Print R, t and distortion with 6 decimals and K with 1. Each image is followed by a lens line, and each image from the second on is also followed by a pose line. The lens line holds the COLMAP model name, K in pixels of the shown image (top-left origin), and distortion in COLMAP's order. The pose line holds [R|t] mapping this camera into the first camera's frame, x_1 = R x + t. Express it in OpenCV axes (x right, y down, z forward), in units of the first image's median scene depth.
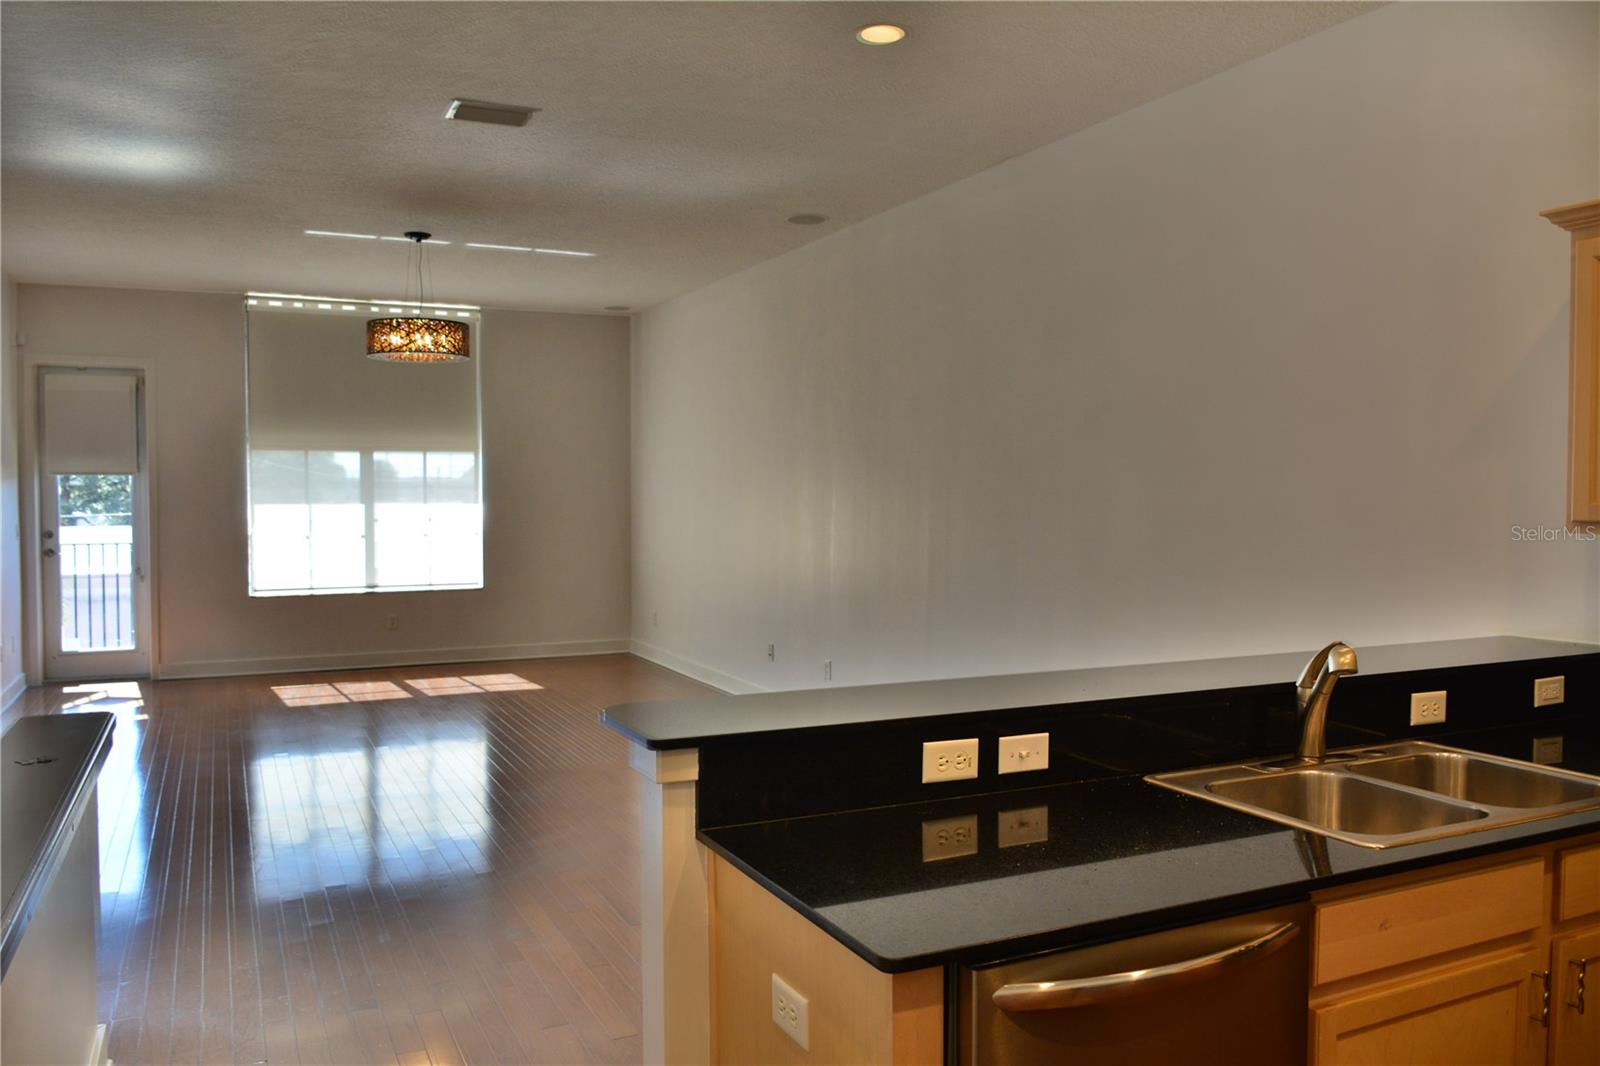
lens RADIAL K [[1203.8, 0, 807.9], [0, 1203.8, 503.1], [0, 0, 1]] dist [-0.001372, 0.009912]
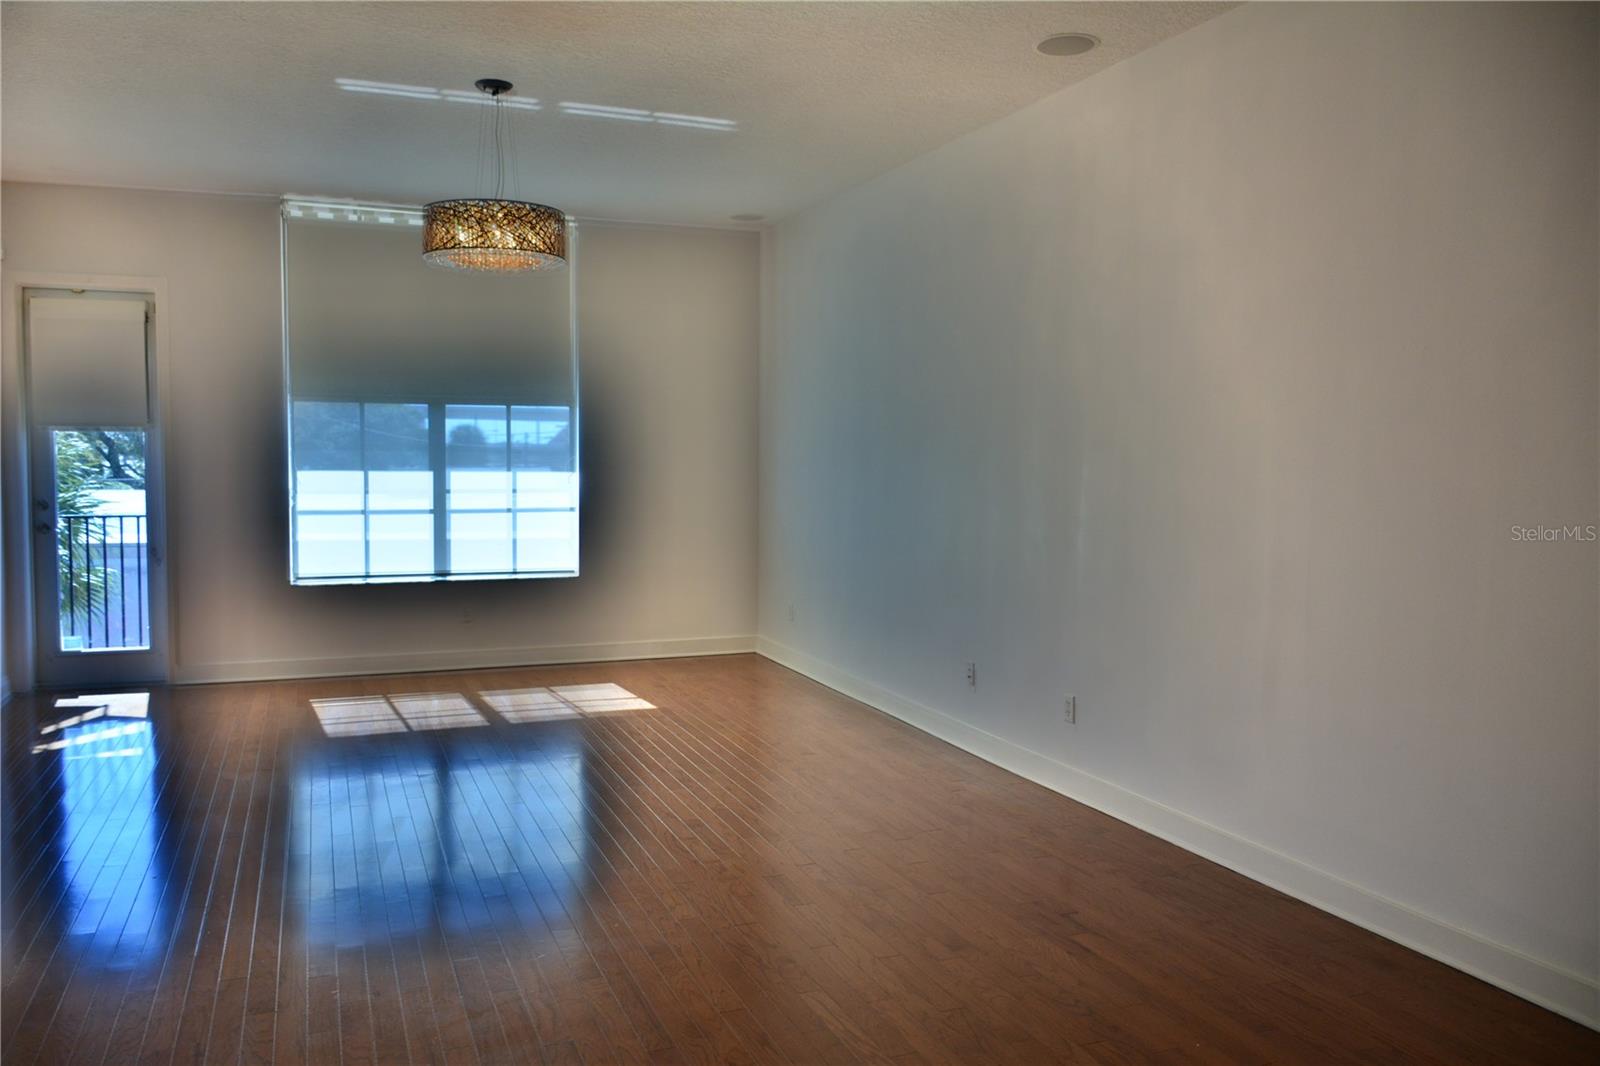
lens RADIAL K [[1211.9, 0, 800.0], [0, 1211.9, 533.0], [0, 0, 1]] dist [-0.022508, 0.001858]
pose [[0.996937, 0.011328, -0.077386, -0.074293], [-0.008175, 0.999128, 0.040948, 0.008587], [0.077783, -0.040190, 0.996160, 0.253306]]
